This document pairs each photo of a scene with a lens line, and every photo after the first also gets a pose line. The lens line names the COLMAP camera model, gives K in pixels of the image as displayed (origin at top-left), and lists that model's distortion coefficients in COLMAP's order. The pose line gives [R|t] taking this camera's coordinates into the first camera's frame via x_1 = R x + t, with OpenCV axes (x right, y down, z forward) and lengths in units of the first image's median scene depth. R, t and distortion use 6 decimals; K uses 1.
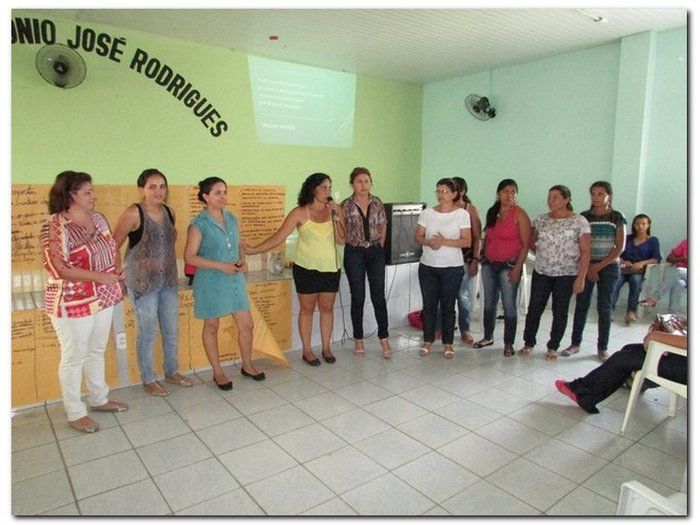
lens RADIAL K [[478.2, 0, 348.4], [0, 478.2, 259.8], [0, 0, 1]] dist [-0.031011, 0.002012]
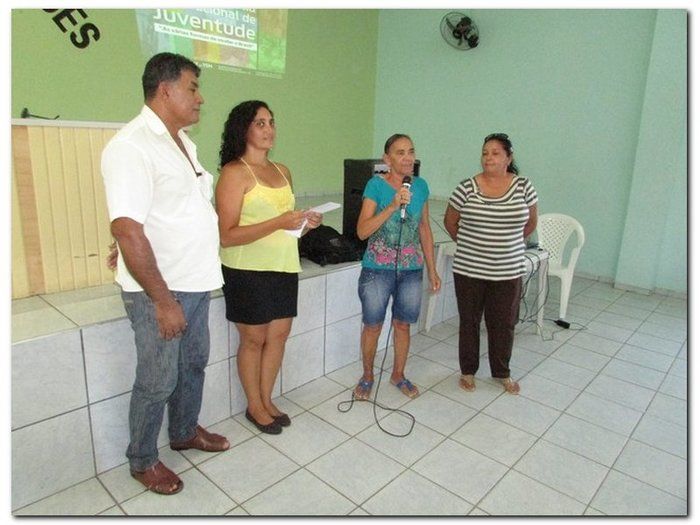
lens RADIAL K [[490.2, 0, 350.0], [0, 490.2, 262.5], [0, 0, 1]] dist [-0.010505, 0.004012]
pose [[0.985092, -0.012115, 0.171603, -0.038676], [-0.006207, 0.994365, 0.105831, -0.045146], [-0.171918, -0.105318, 0.979465, 0.275450]]
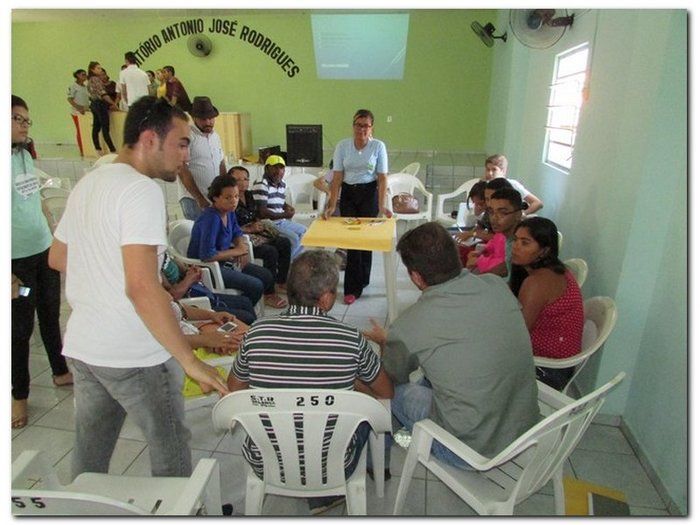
lens RADIAL K [[478.2, 0, 348.4], [0, 478.2, 259.8], [0, 0, 1]] dist [-0.031011, 0.002012]
pose [[0.682485, 0.222540, -0.696197, 1.073086], [-0.111636, 0.973083, 0.201610, -0.022014], [0.722324, -0.059875, 0.688958, 0.064319]]
